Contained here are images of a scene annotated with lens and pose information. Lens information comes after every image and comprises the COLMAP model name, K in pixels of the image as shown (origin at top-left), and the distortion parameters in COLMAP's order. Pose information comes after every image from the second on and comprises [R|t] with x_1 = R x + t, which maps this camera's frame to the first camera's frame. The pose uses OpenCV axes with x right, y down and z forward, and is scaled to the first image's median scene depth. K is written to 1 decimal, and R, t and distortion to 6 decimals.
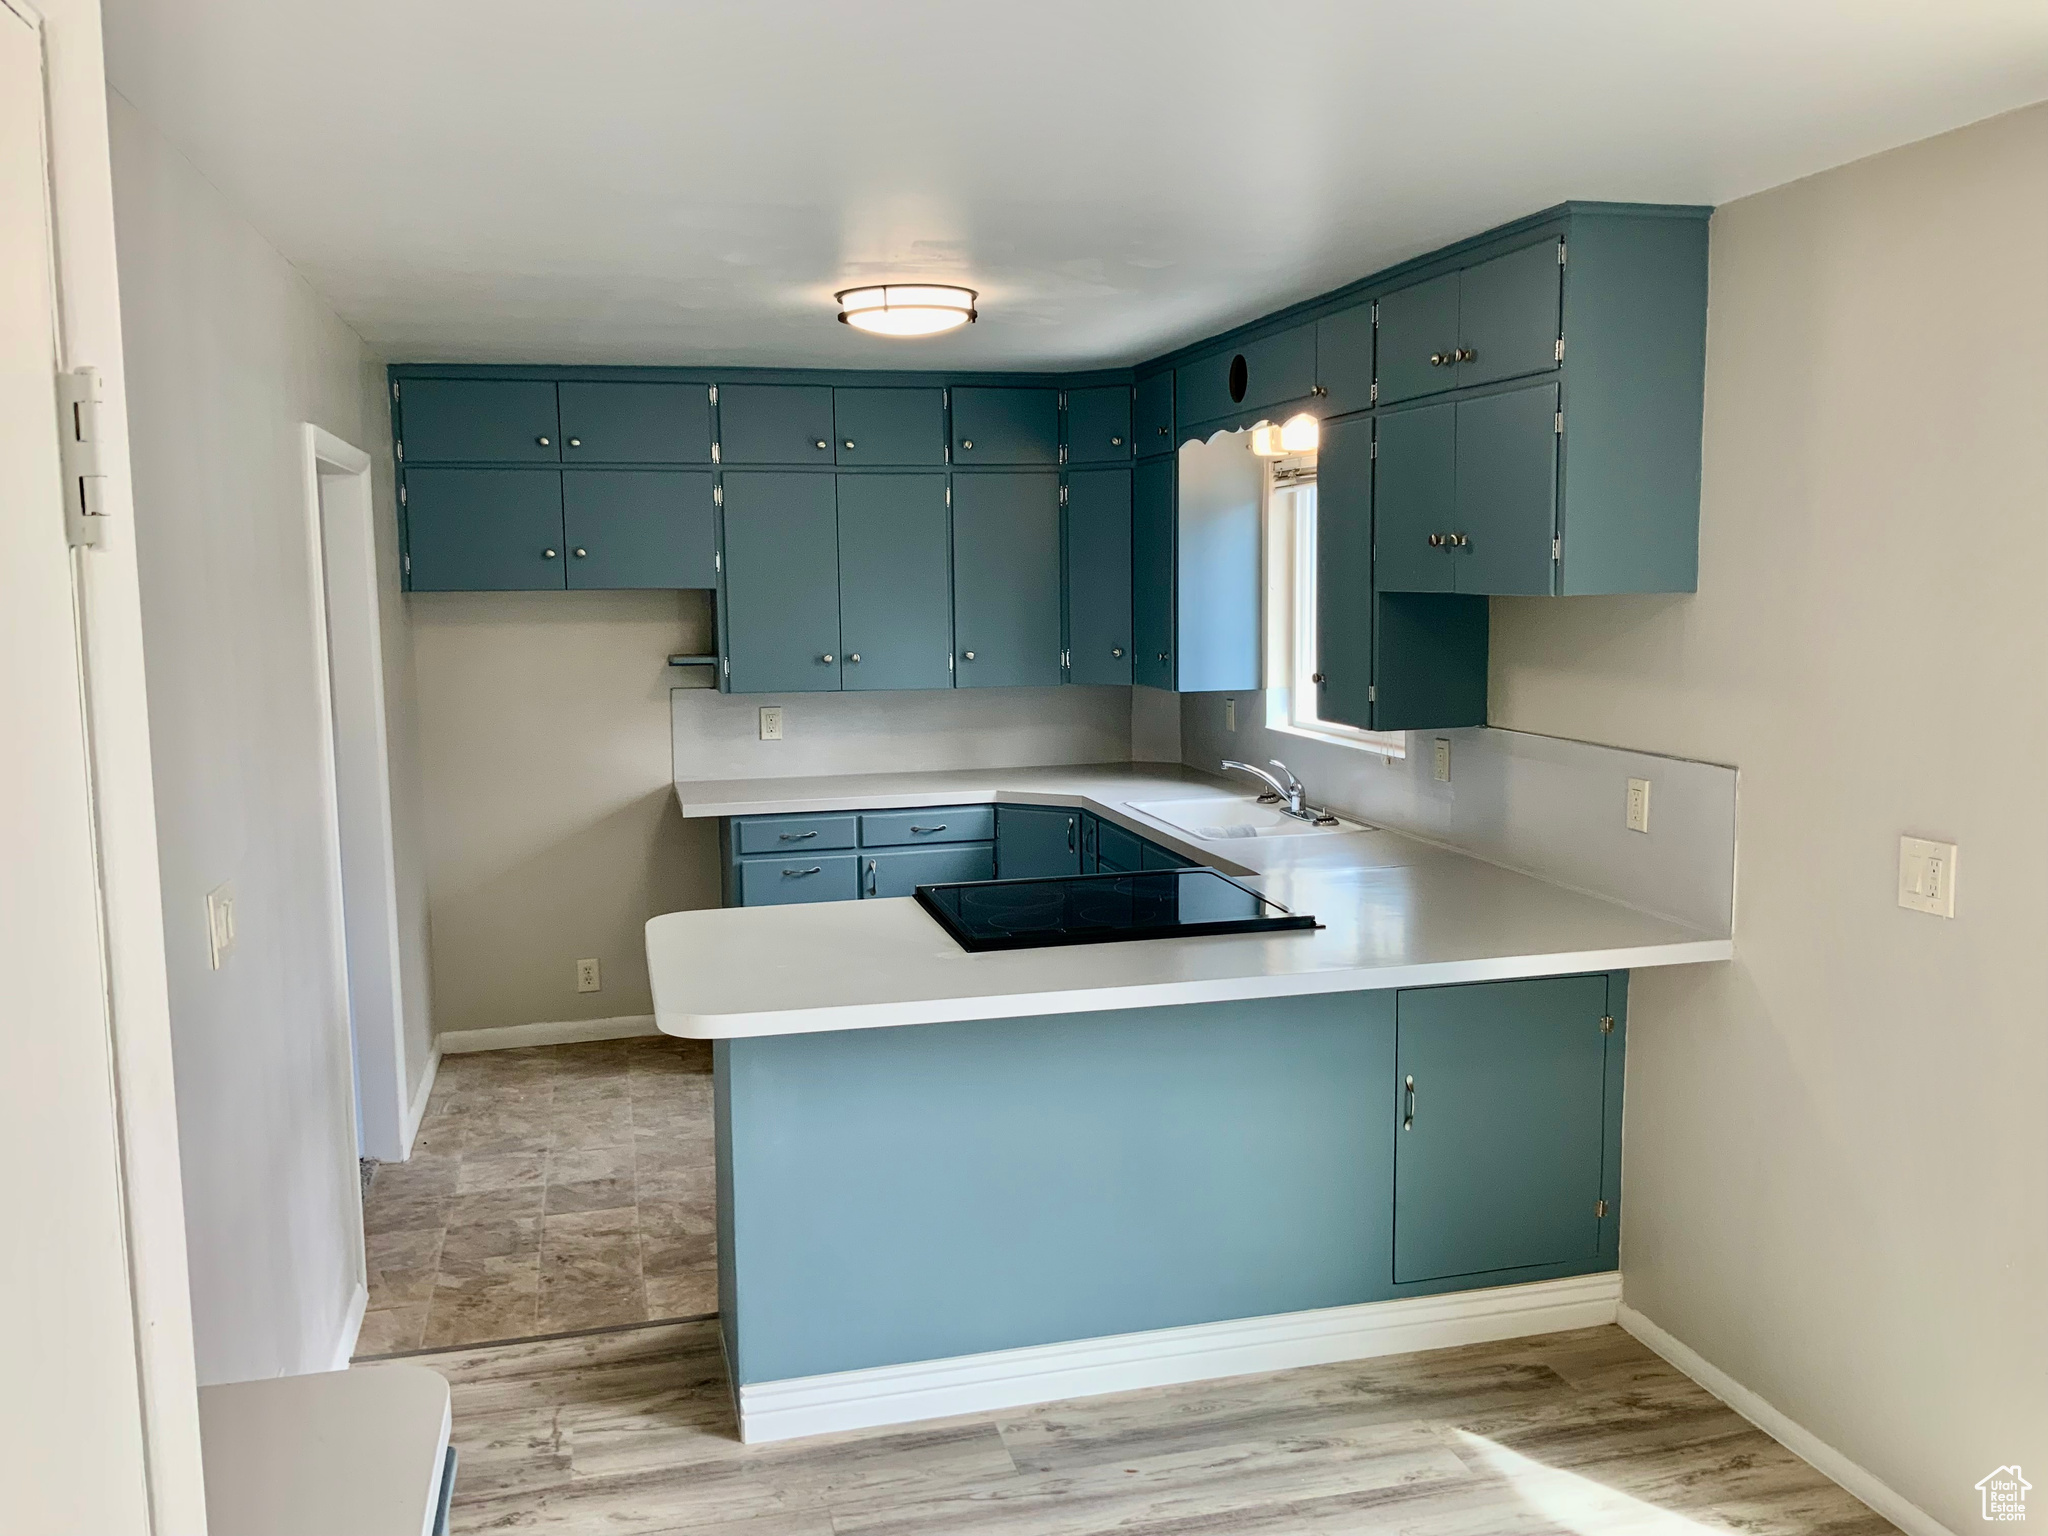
lens RADIAL K [[1691.1, 0, 1028.8], [0, 1691.1, 761.7], [0, 0, 1]] dist [0.074968, -0.003732]
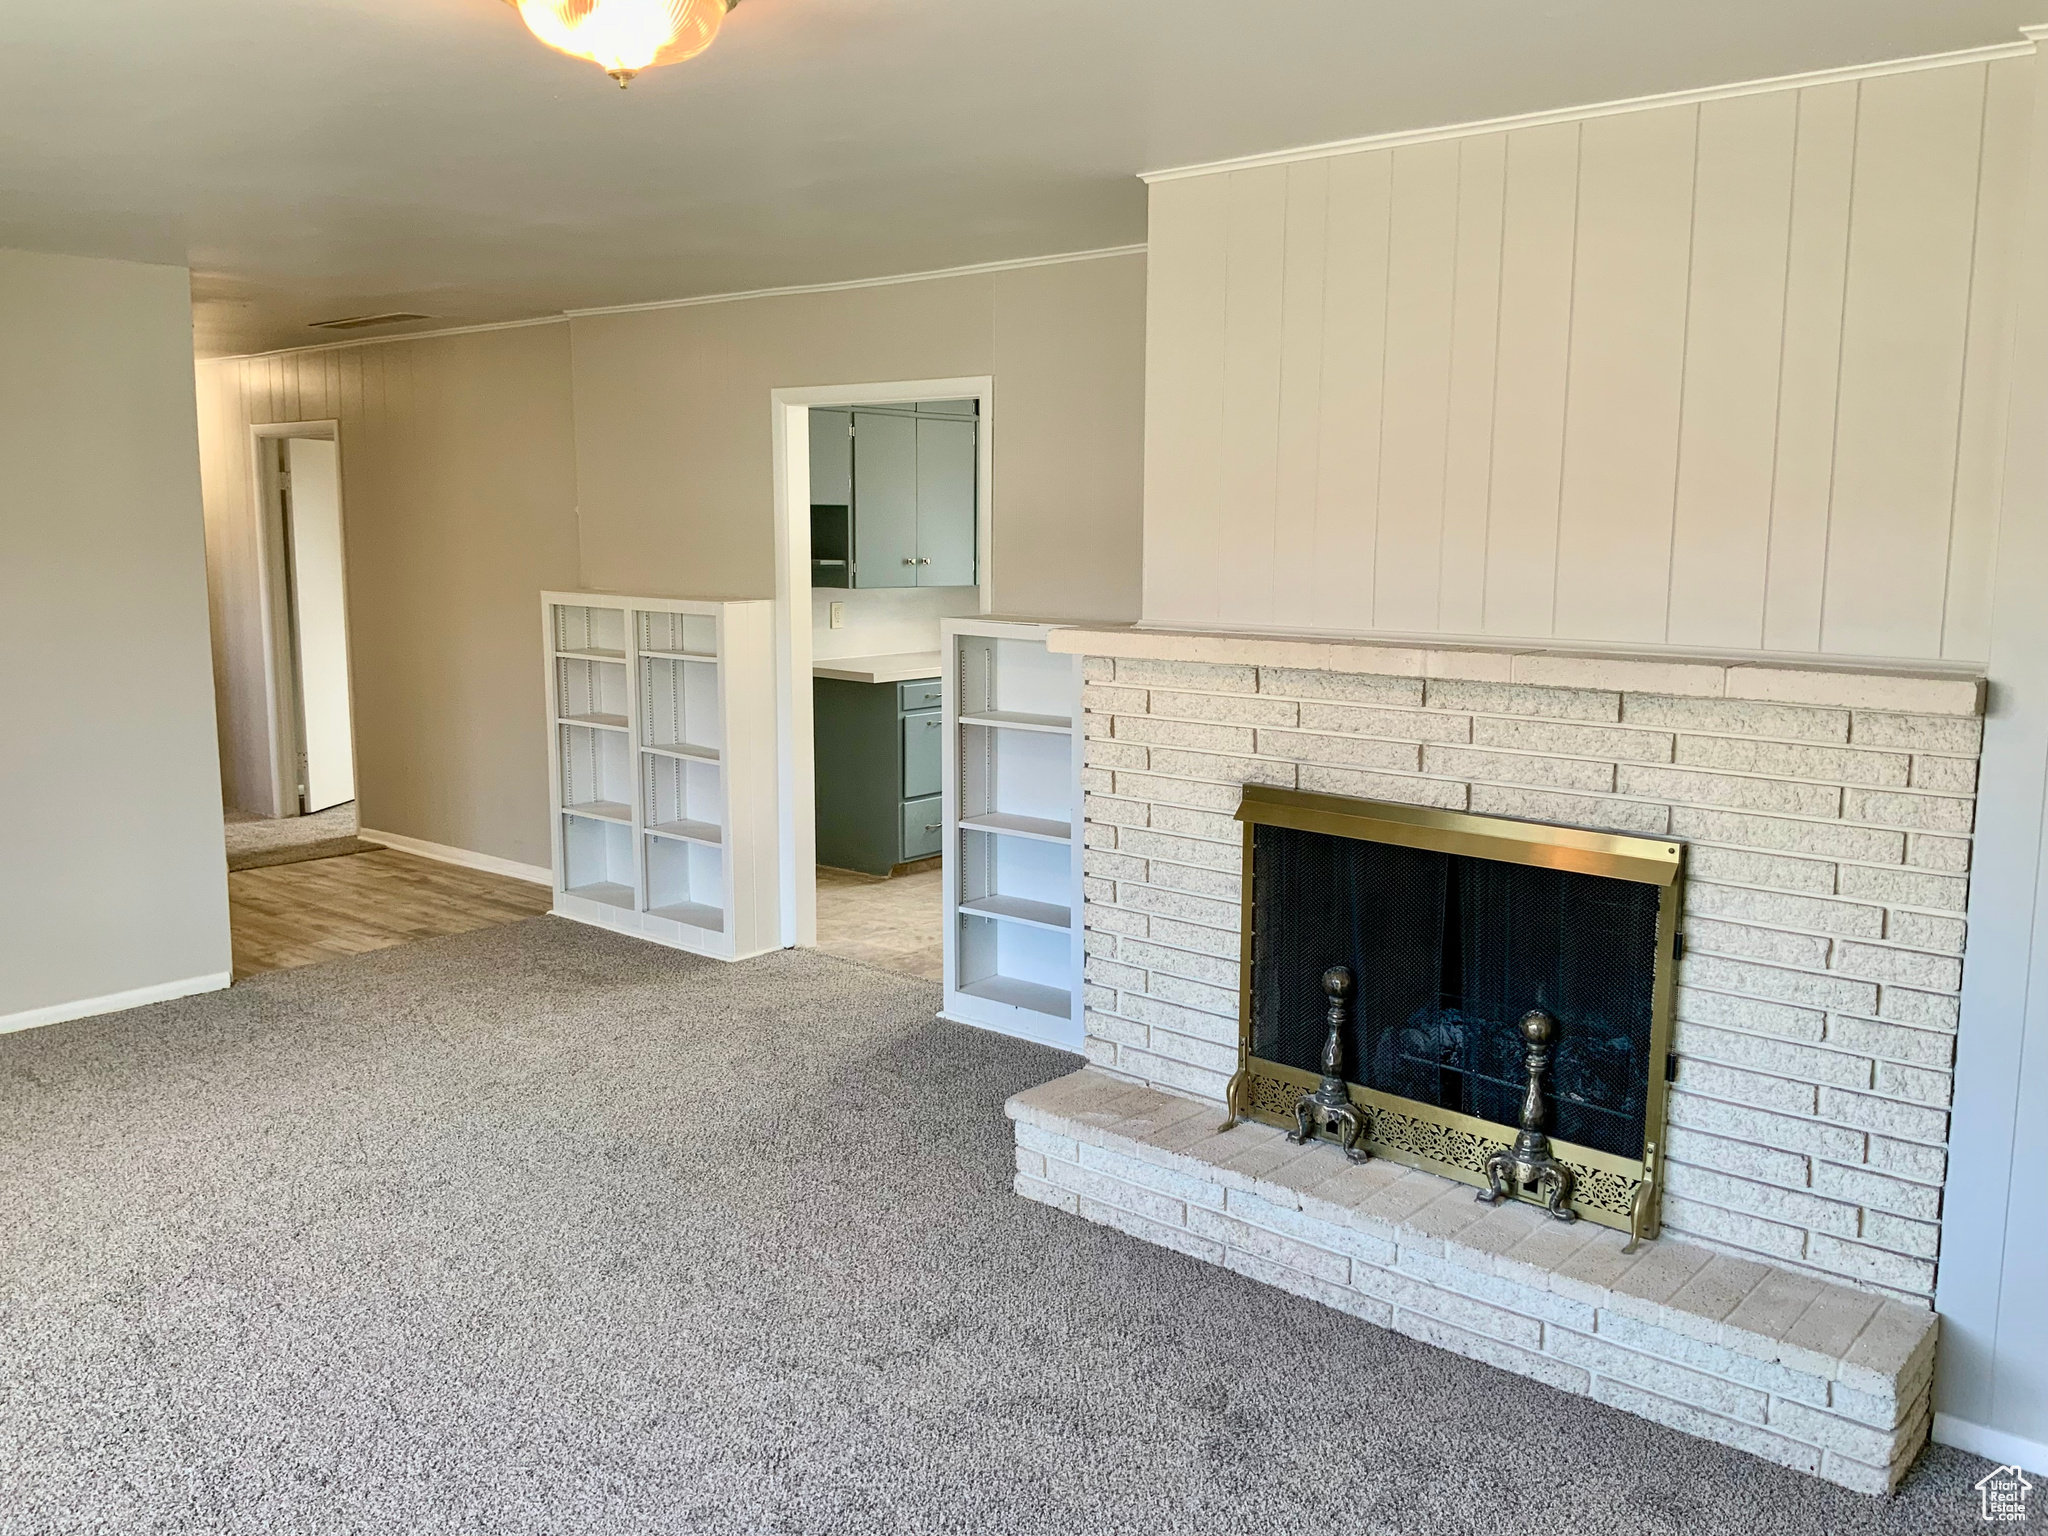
lens RADIAL K [[1683.6, 0, 1024.0], [0, 1683.6, 768.0], [0, 0, 1]] dist [0.085144, -0.153509]
pose [[0.813228, -0.071477, 0.577538, -0.899867], [0.050396, 0.997350, 0.052472, 0.037611], [-0.579759, -0.013566, 0.814675, -0.117201]]
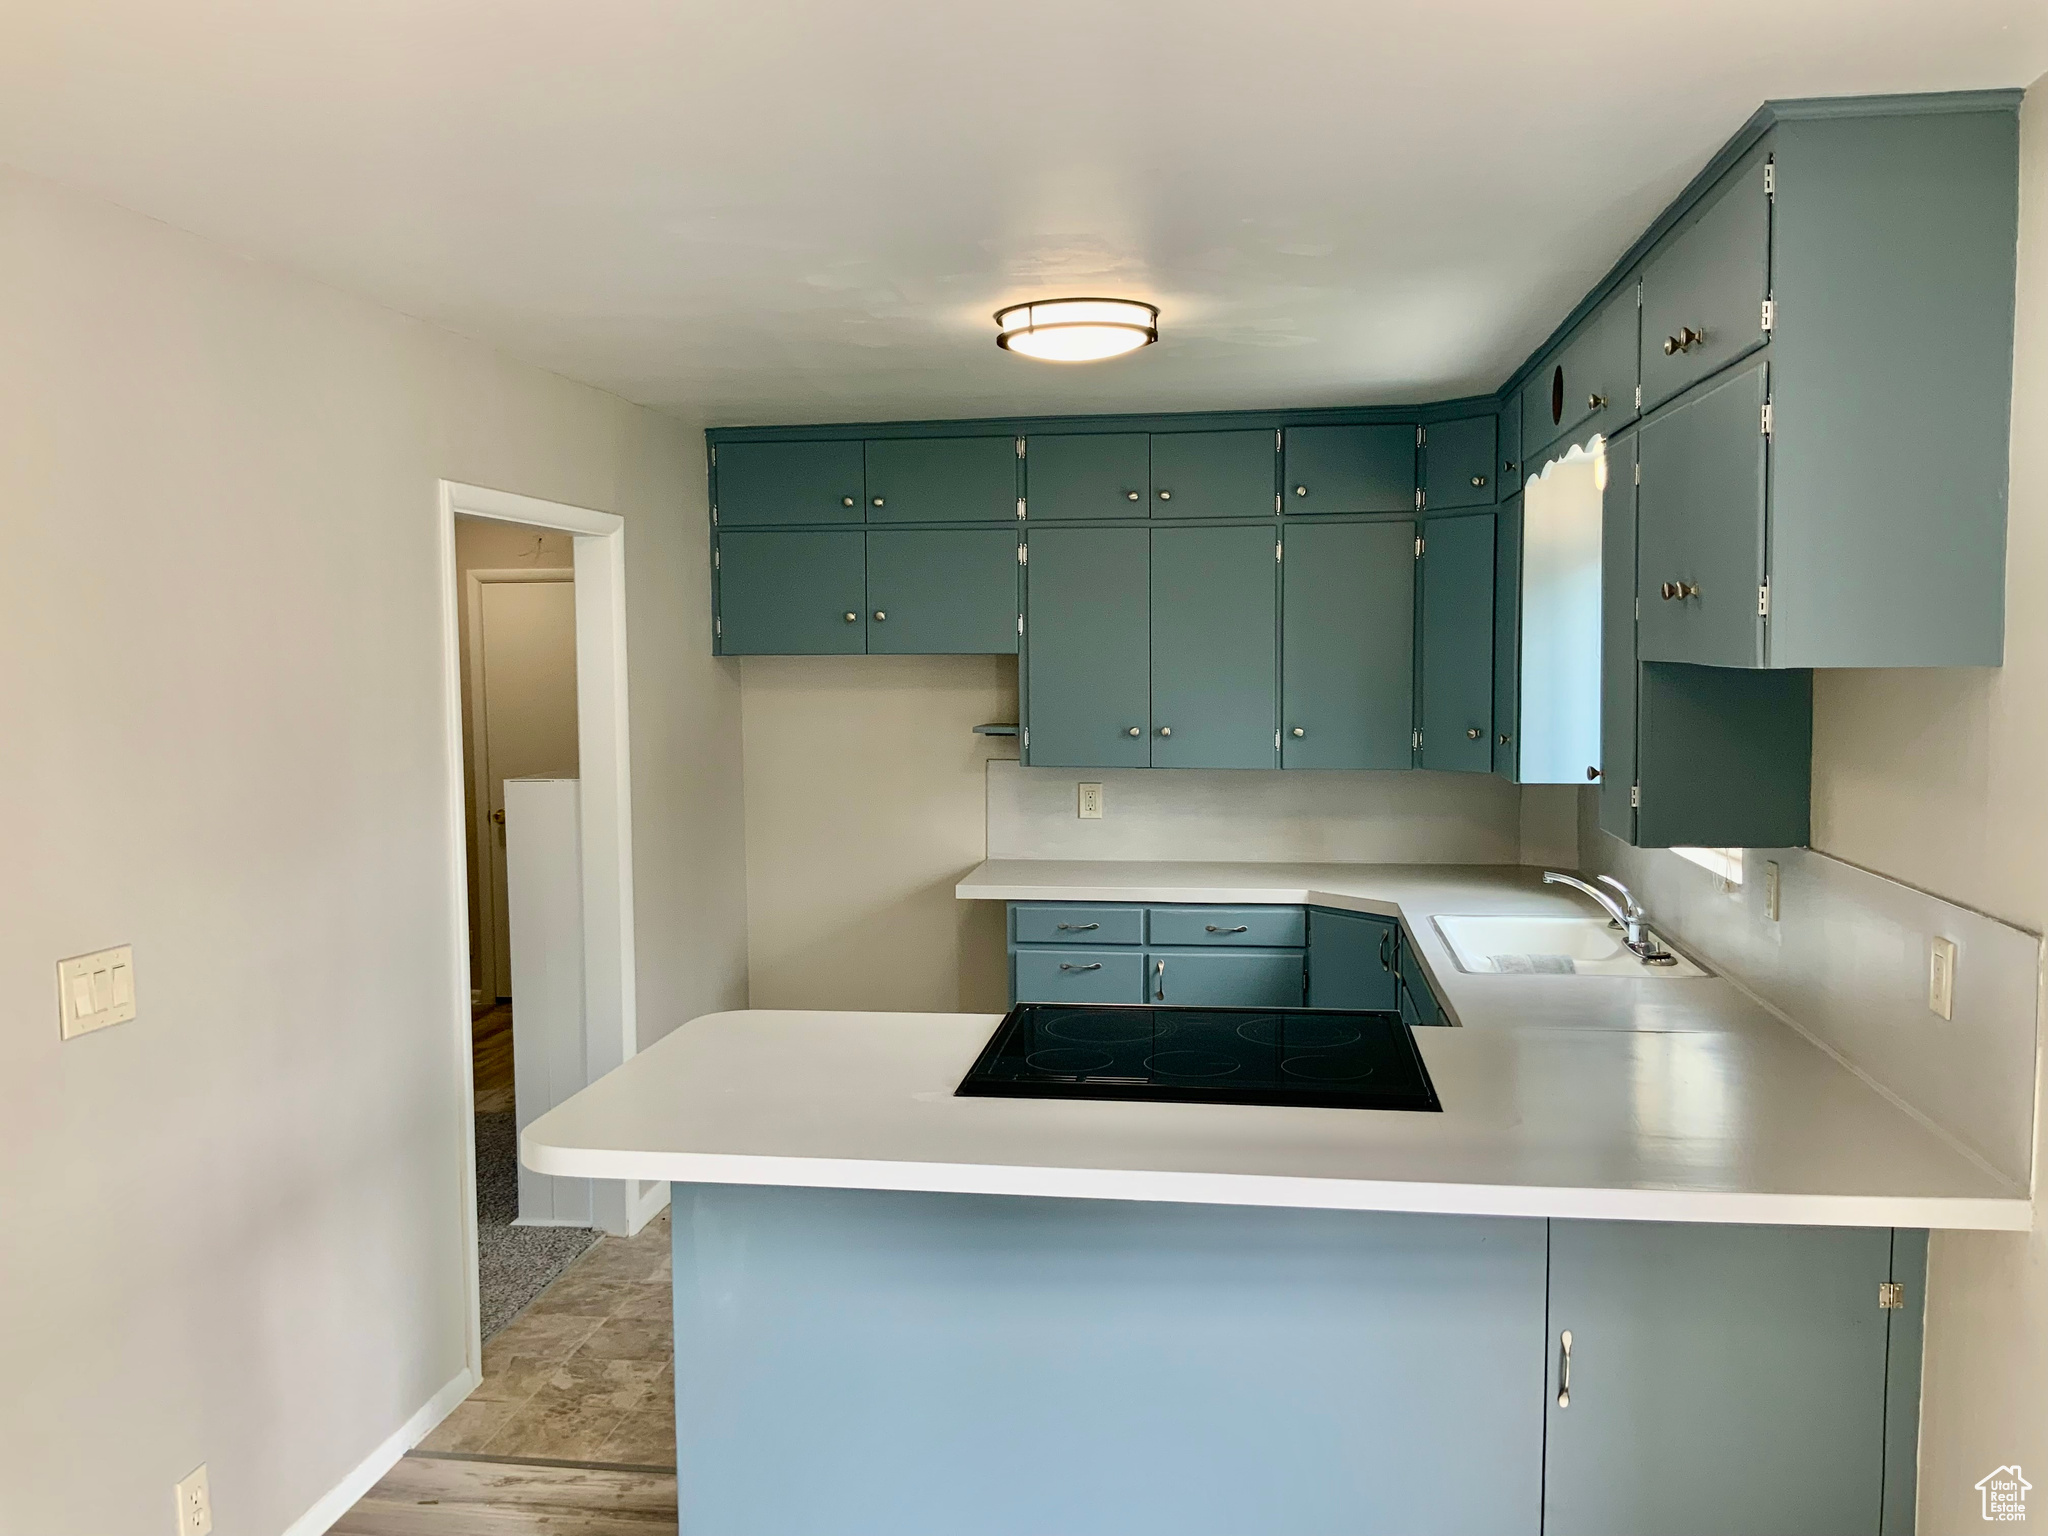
lens RADIAL K [[1701.7, 0, 1037.8], [0, 1701.7, 766.8], [0, 0, 1]] dist [0.111794, -0.174787]
pose [[0.925473, 0.033107, -0.377364, 0.196764], [-0.047688, 0.998431, -0.029360, -0.014709], [0.375800, 0.045168, 0.925599, 0.158240]]
